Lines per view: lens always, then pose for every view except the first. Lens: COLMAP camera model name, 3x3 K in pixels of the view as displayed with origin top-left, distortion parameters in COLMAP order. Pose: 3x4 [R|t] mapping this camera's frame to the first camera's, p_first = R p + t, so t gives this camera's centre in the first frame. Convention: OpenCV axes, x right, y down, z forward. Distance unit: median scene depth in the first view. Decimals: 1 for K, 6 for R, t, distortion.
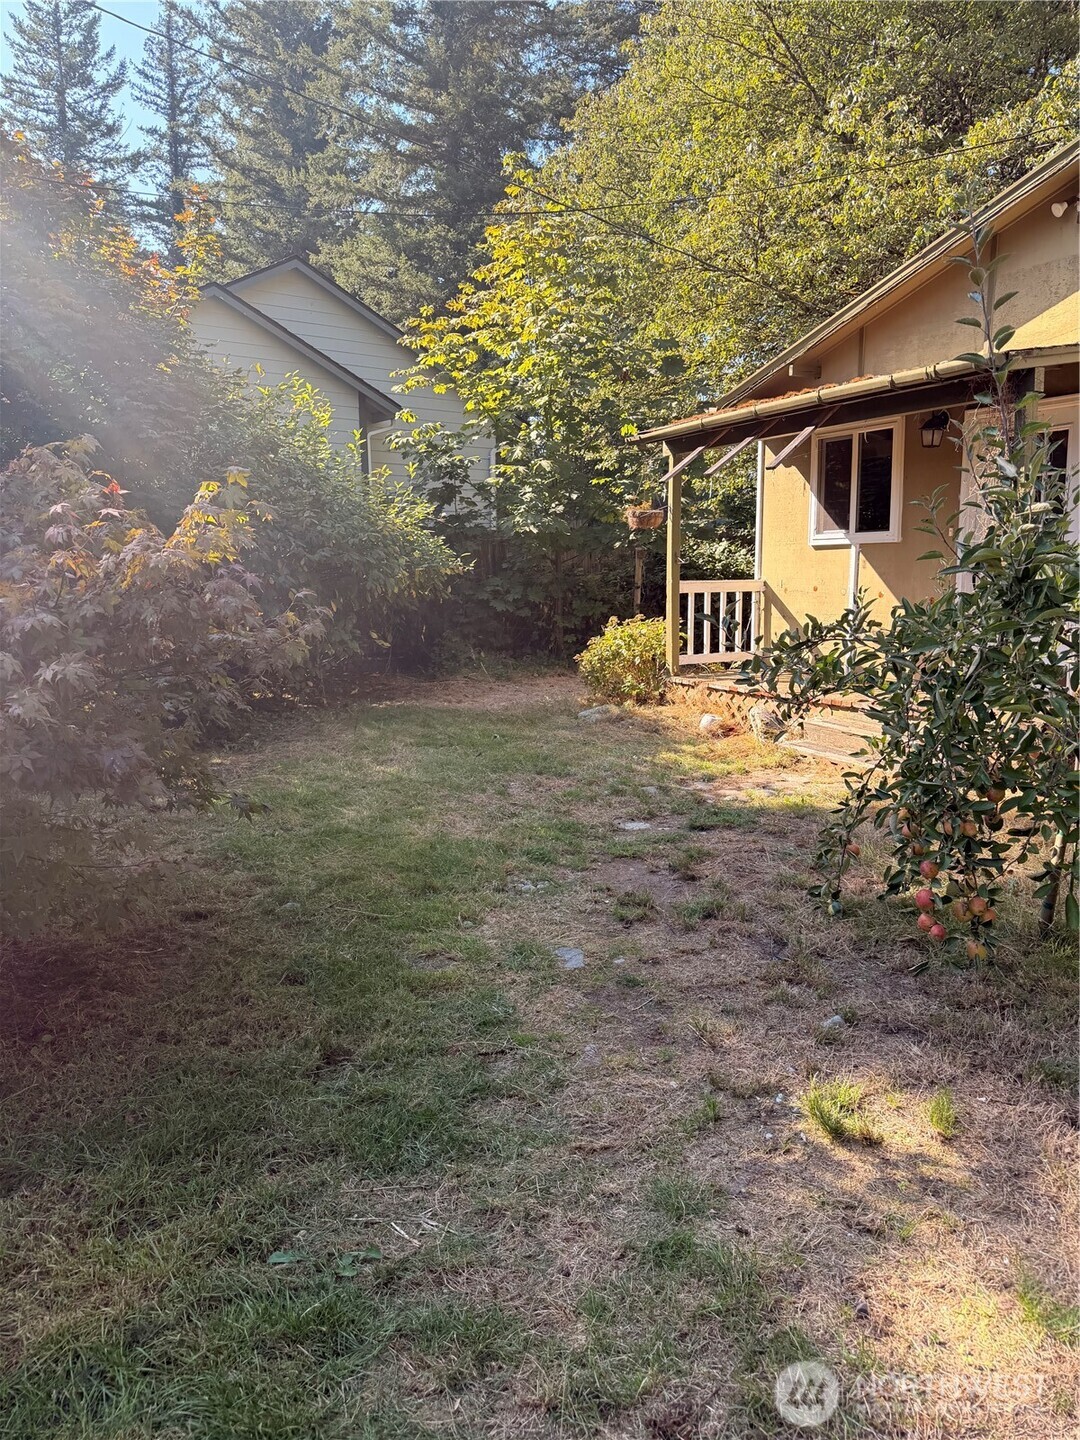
lens RADIAL K [[1031.7, 0, 527.3], [0, 1031.7, 718.9], [0, 0, 1]] dist [0.154253, -0.202563]
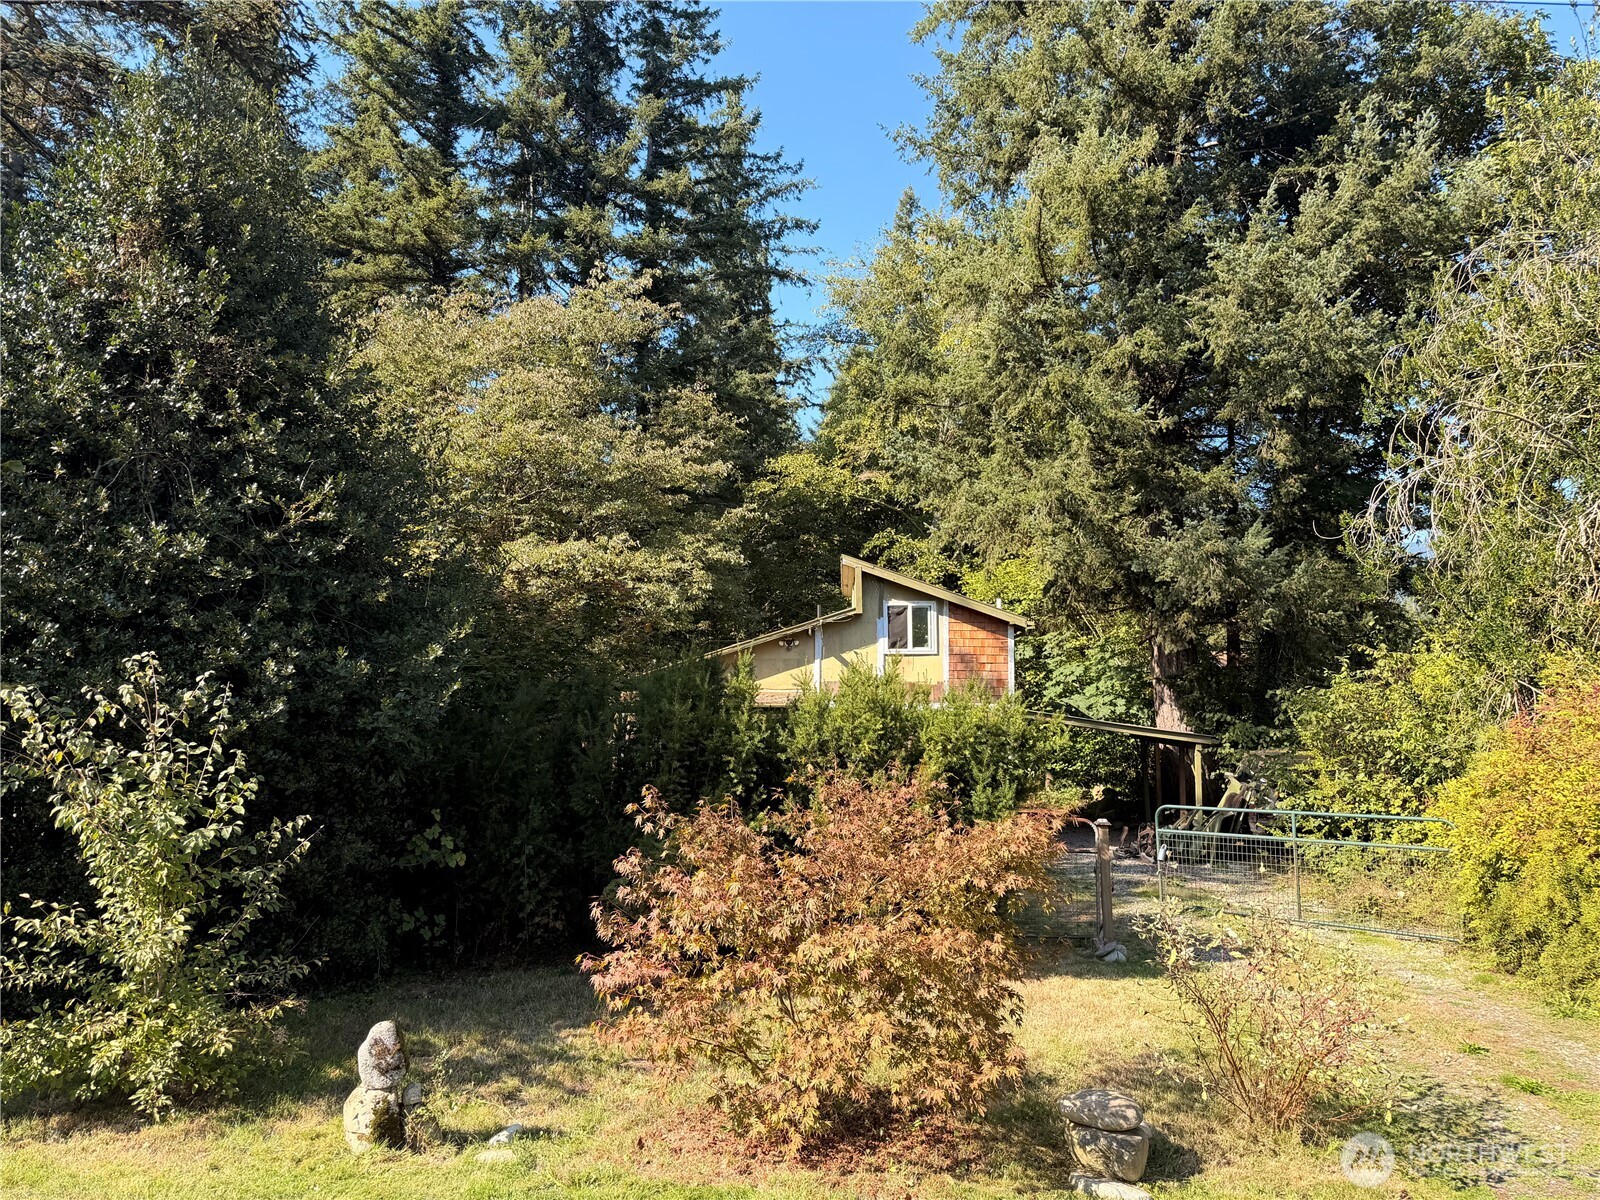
lens RADIAL K [[1146.3, 0, 808.1], [0, 1146.3, 595.3], [0, 0, 1]] dist [0.154253, -0.202563]
pose [[0.543709, 0.102727, 0.832963, -1.602586], [0.105569, 0.976227, -0.189304, -0.013936], [-0.832608, 0.190861, 0.519939, -0.536411]]
